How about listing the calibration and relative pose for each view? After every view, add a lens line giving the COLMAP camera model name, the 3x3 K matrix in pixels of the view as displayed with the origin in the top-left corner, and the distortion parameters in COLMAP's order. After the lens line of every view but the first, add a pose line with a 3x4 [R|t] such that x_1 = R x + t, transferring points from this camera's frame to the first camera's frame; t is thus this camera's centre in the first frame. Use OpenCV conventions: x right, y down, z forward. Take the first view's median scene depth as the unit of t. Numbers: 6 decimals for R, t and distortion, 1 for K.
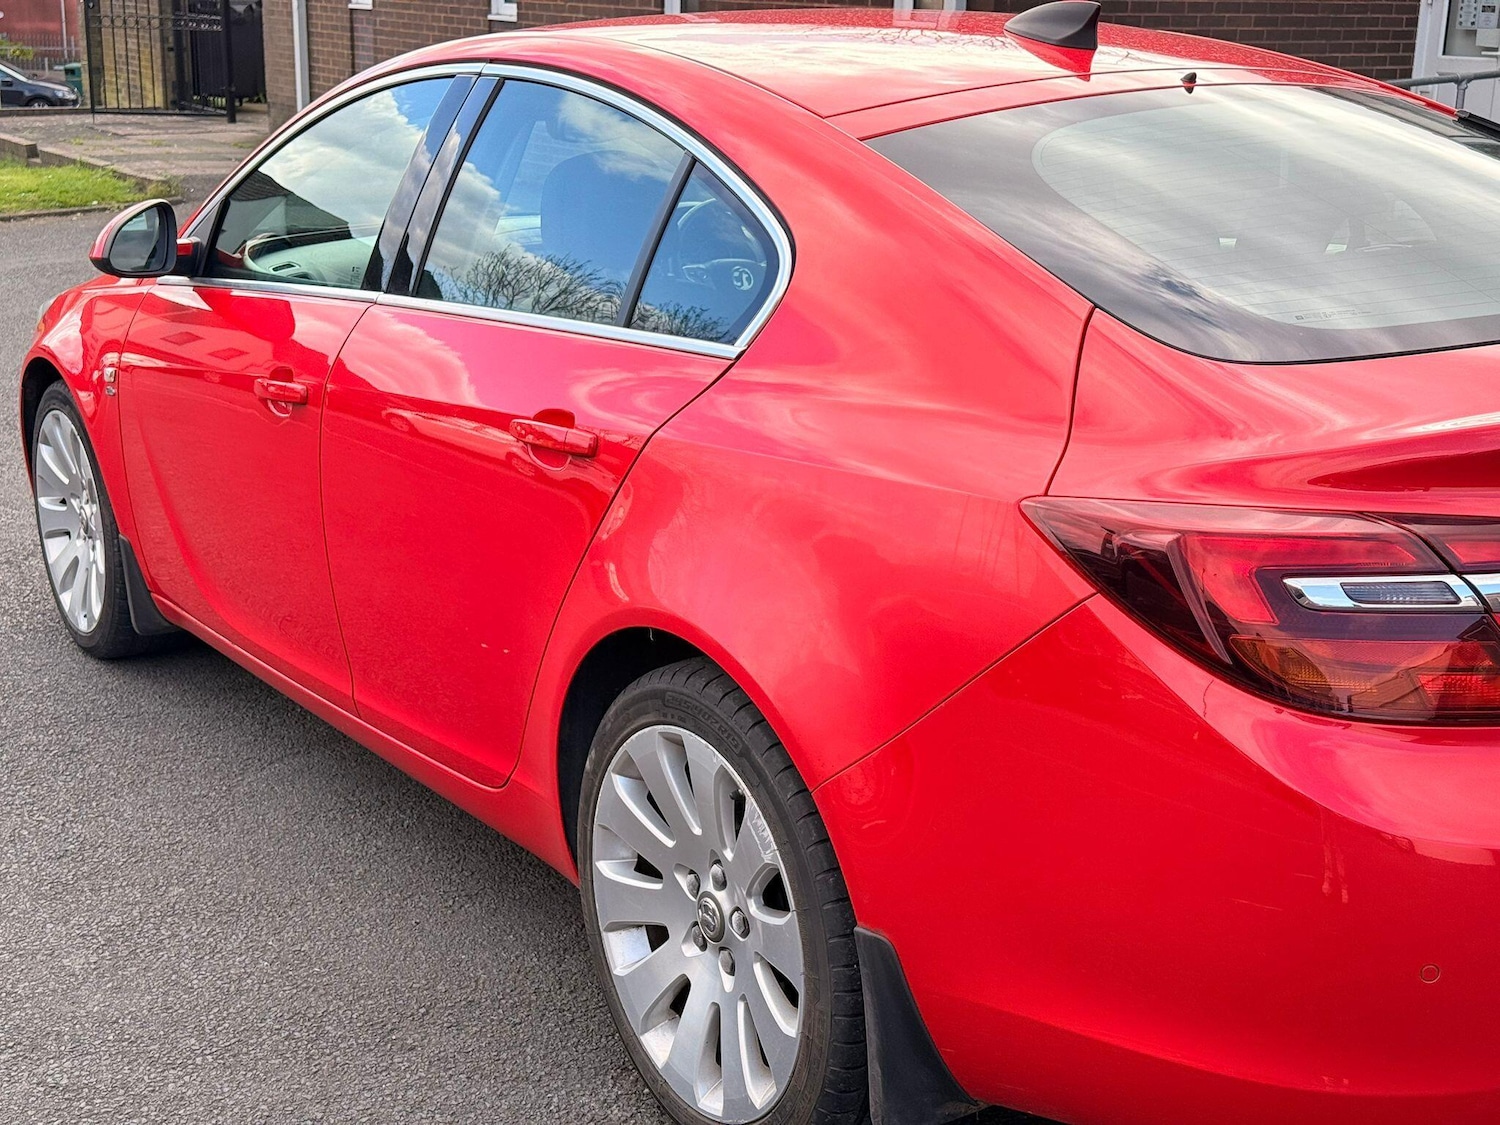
lens RADIAL K [[2129.6, 0, 749.2], [0, 2129.6, 552.6], [0, 0, 1]] dist [0.153669, 0.000000]
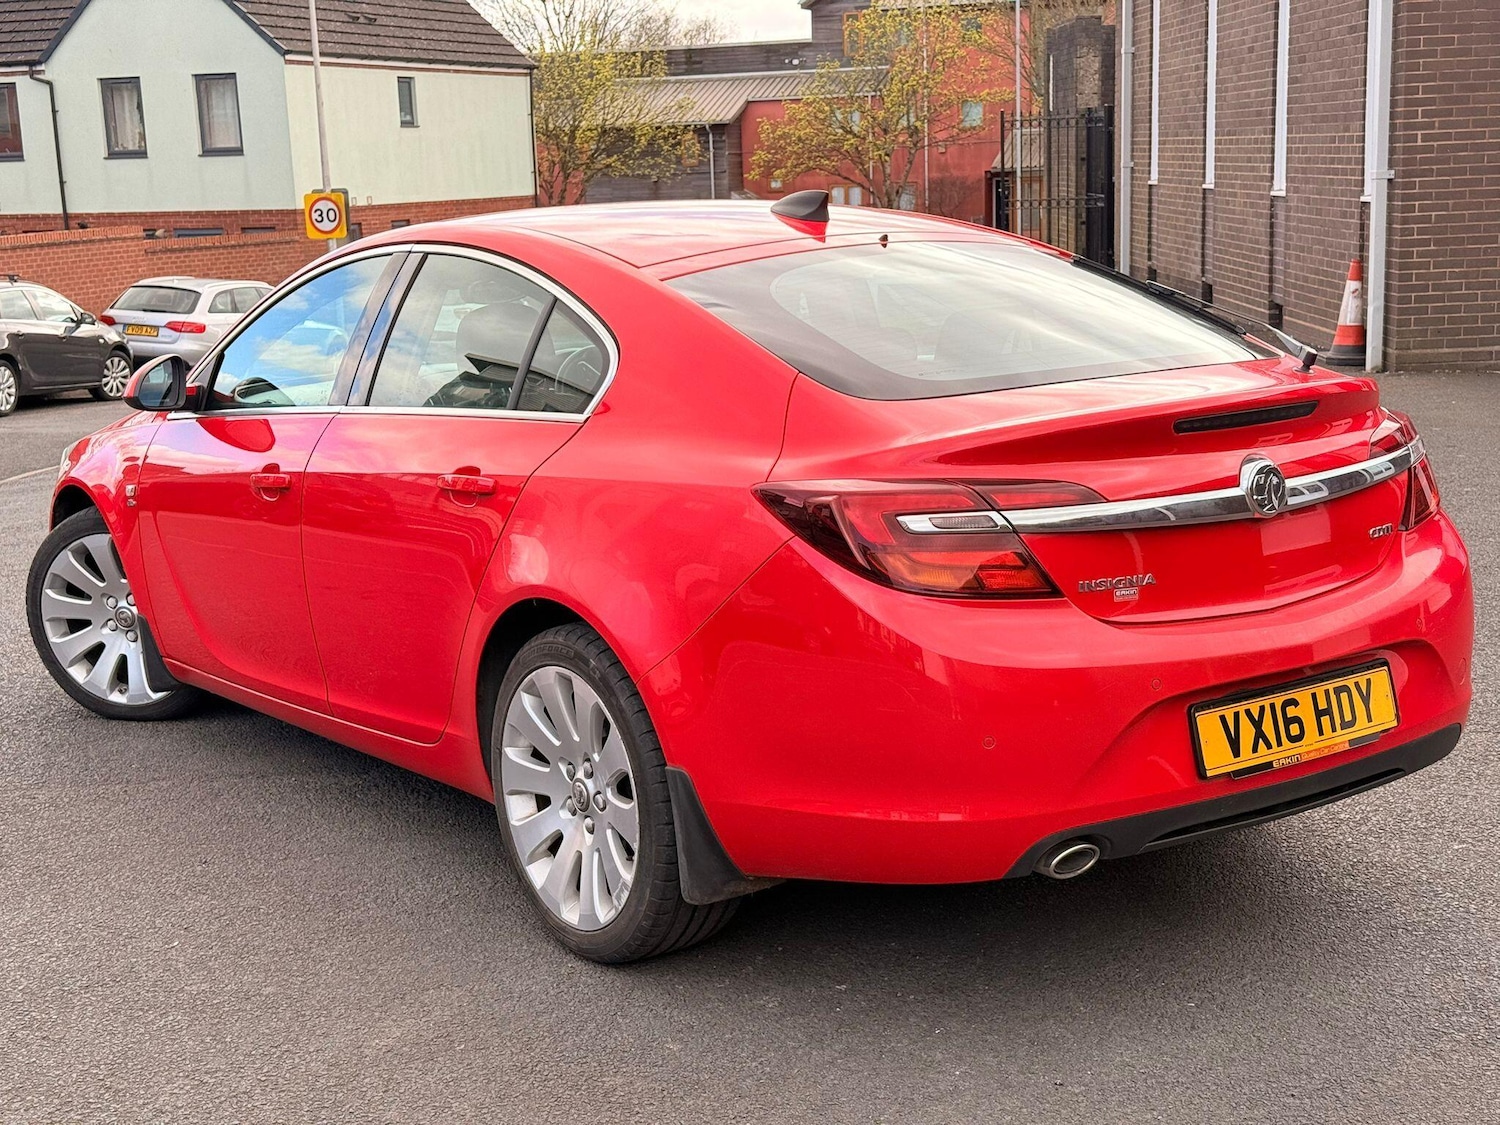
lens RADIAL K [[2129.6, 0, 740.3], [0, 2129.6, 546.1], [0, 0, 1]] dist [0.153669, 0.000000]
pose [[0.998874, -0.036457, 0.030371, 0.053543], [0.039072, 0.995132, -0.090473, 0.134786], [-0.026924, 0.091557, 0.995436, -0.498472]]
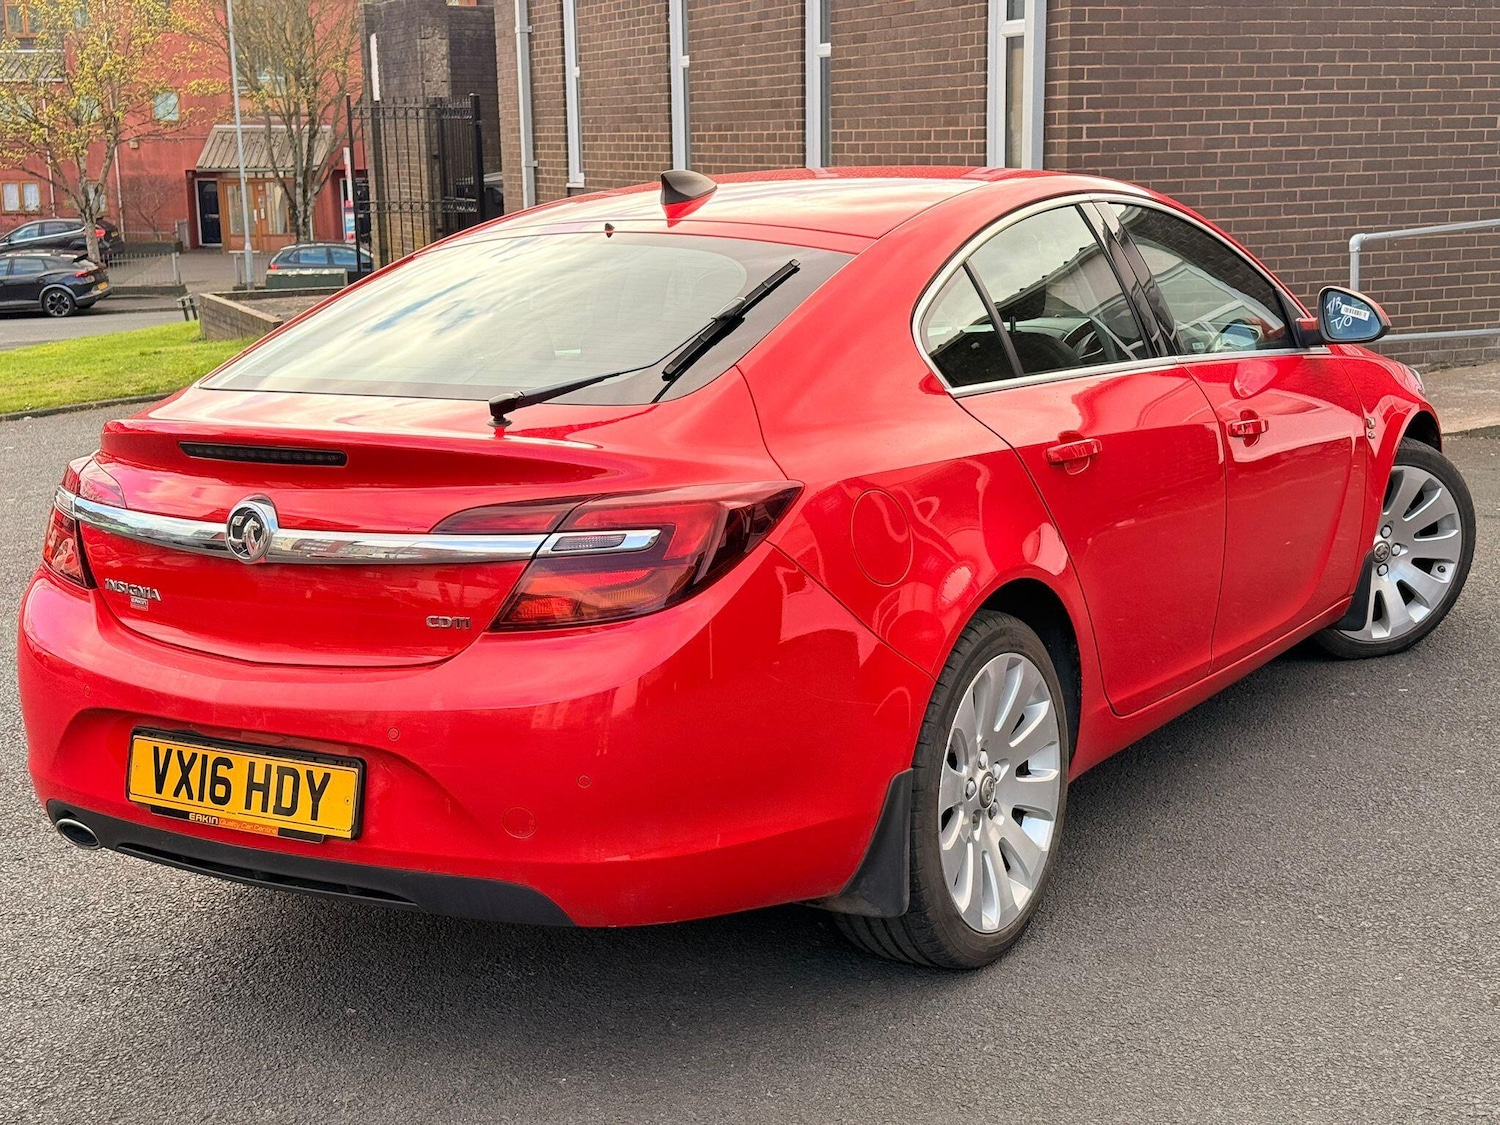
lens RADIAL K [[2129.6, 0, 751.2], [0, 2129.6, 576.9], [0, 0, 1]] dist [0.153669, 0.000000]
pose [[0.404071, 0.167701, -0.899224, 1.641533], [-0.205104, 0.974630, 0.089600, -0.151765], [0.891437, 0.148229, 0.428216, 0.545478]]
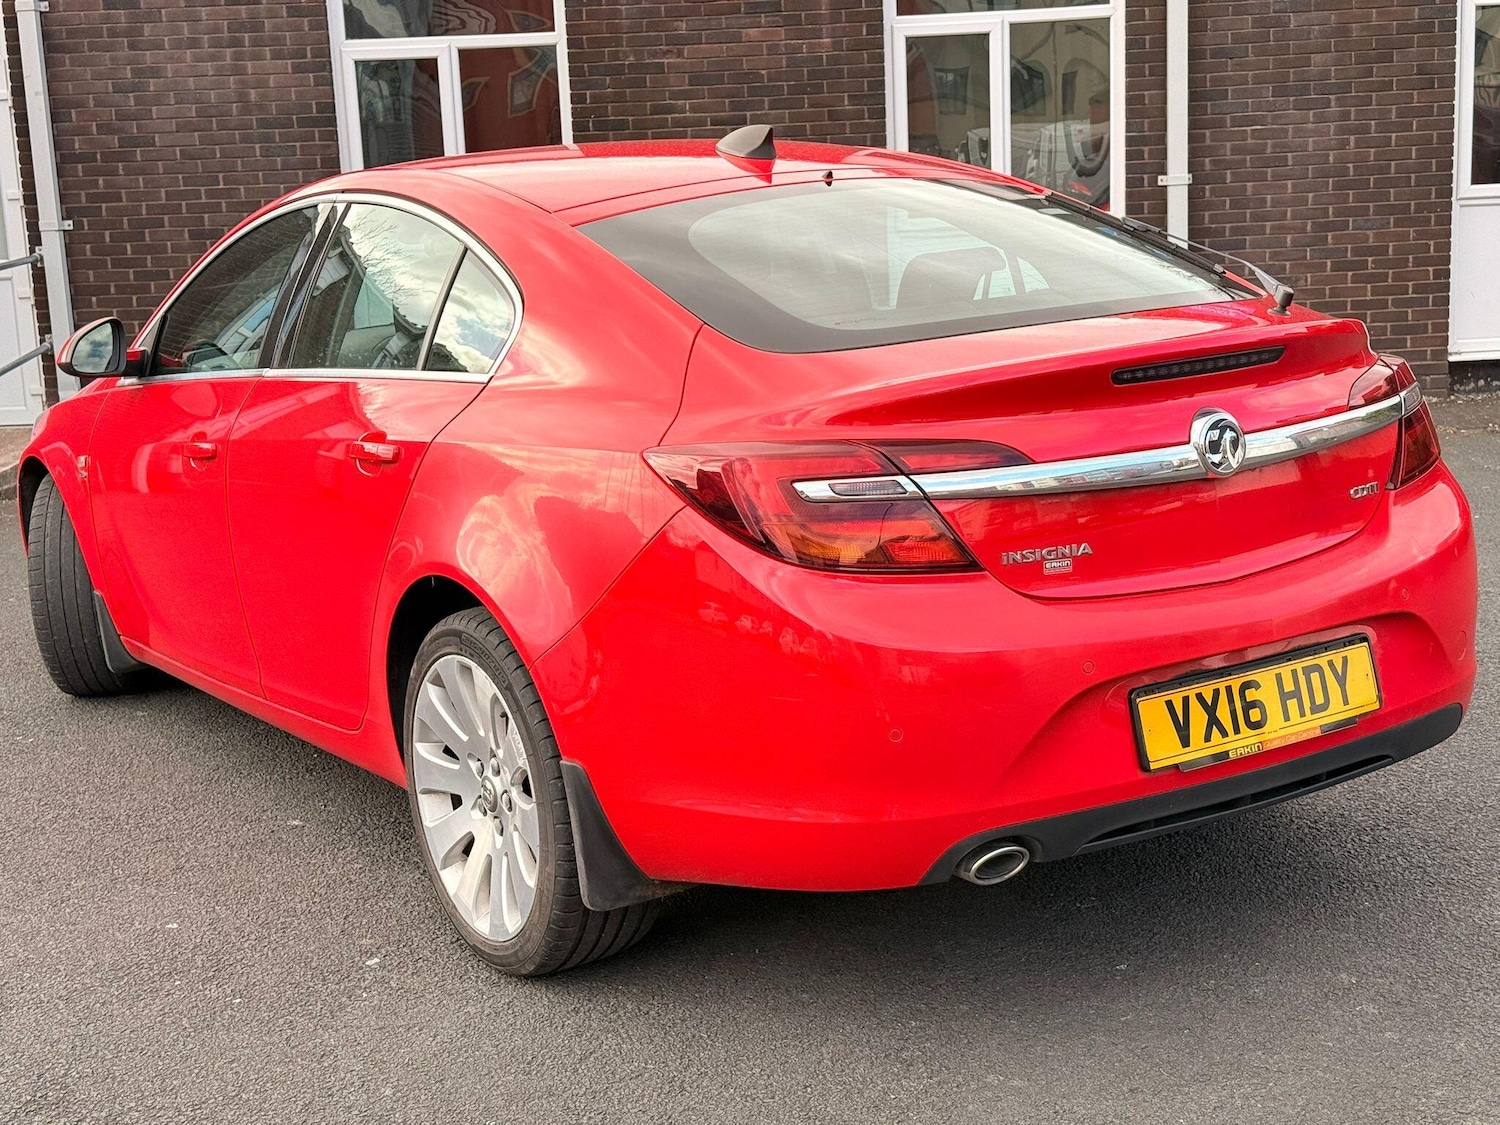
lens RADIAL K [[2129.6, 0, 739.5], [0, 2129.6, 559.8], [0, 0, 1]] dist [0.153669, 0.000000]
pose [[0.998483, -0.048082, -0.026822, 0.183235], [0.046152, 0.996585, -0.068466, 0.123425], [0.030022, 0.067124, 0.997293, -0.370367]]
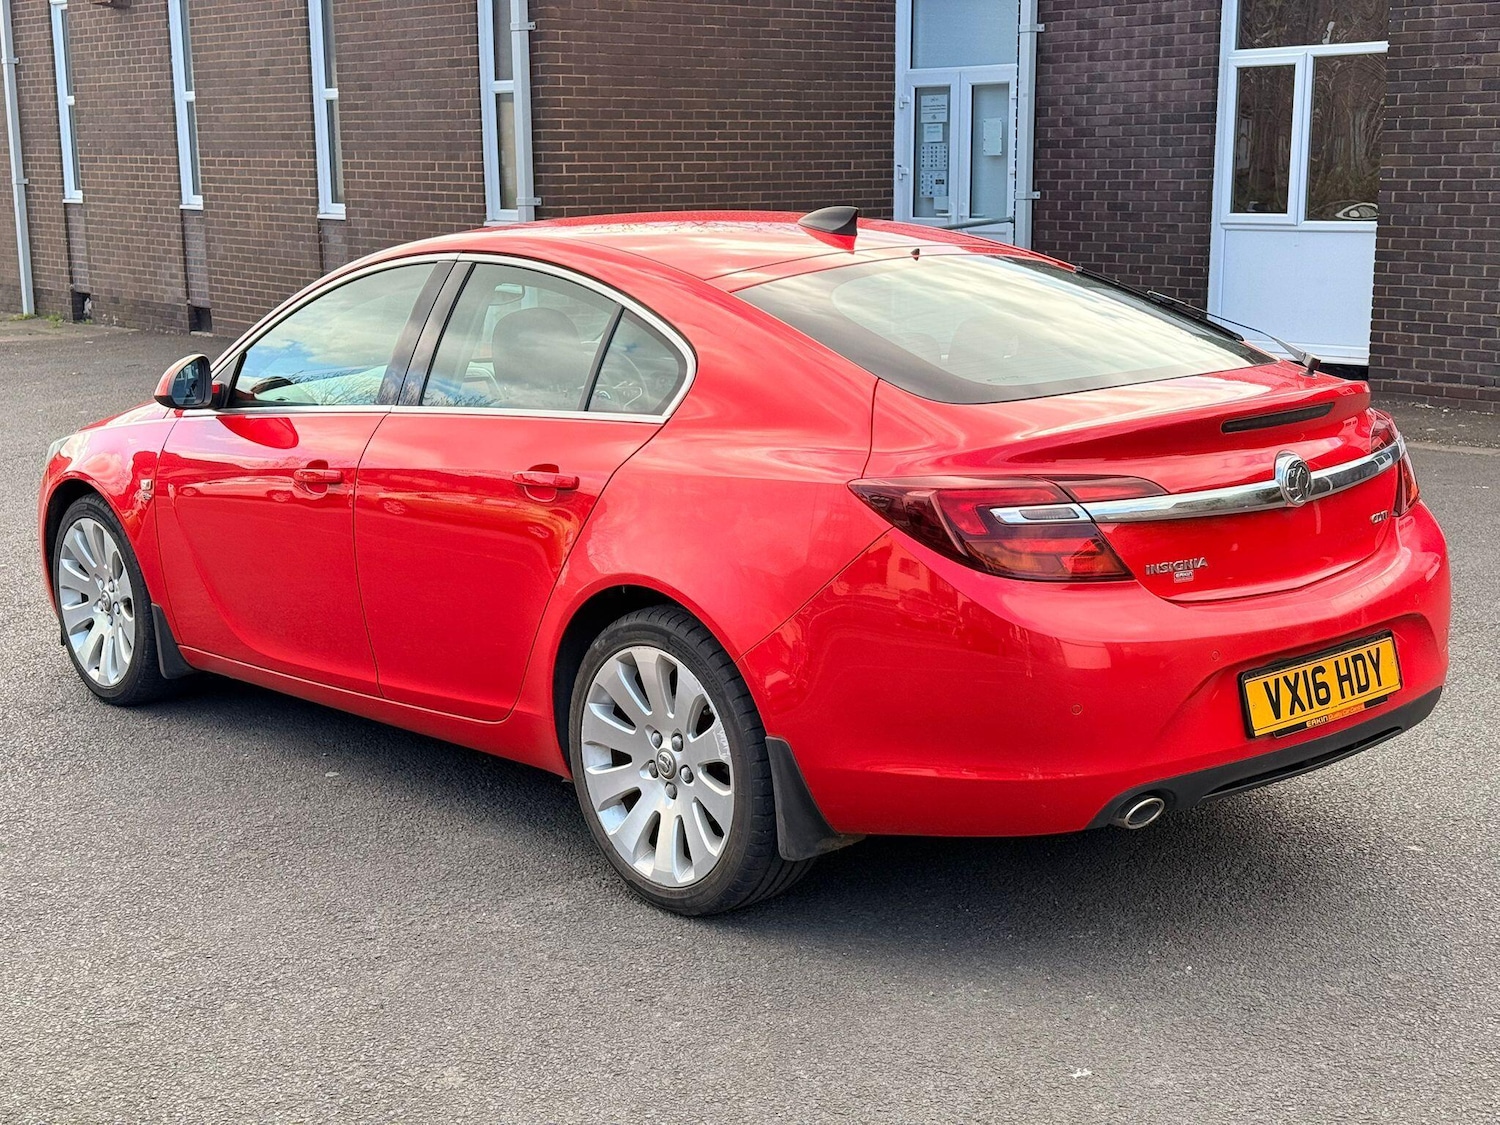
lens RADIAL K [[2129.6, 0, 738.3], [0, 2129.6, 549.3], [0, 0, 1]] dist [0.153669, 0.000000]
pose [[0.990772, -0.046269, 0.127395, -0.159499], [0.056198, 0.995562, -0.075487, 0.130922], [-0.123336, 0.081949, 0.988975, -0.621489]]
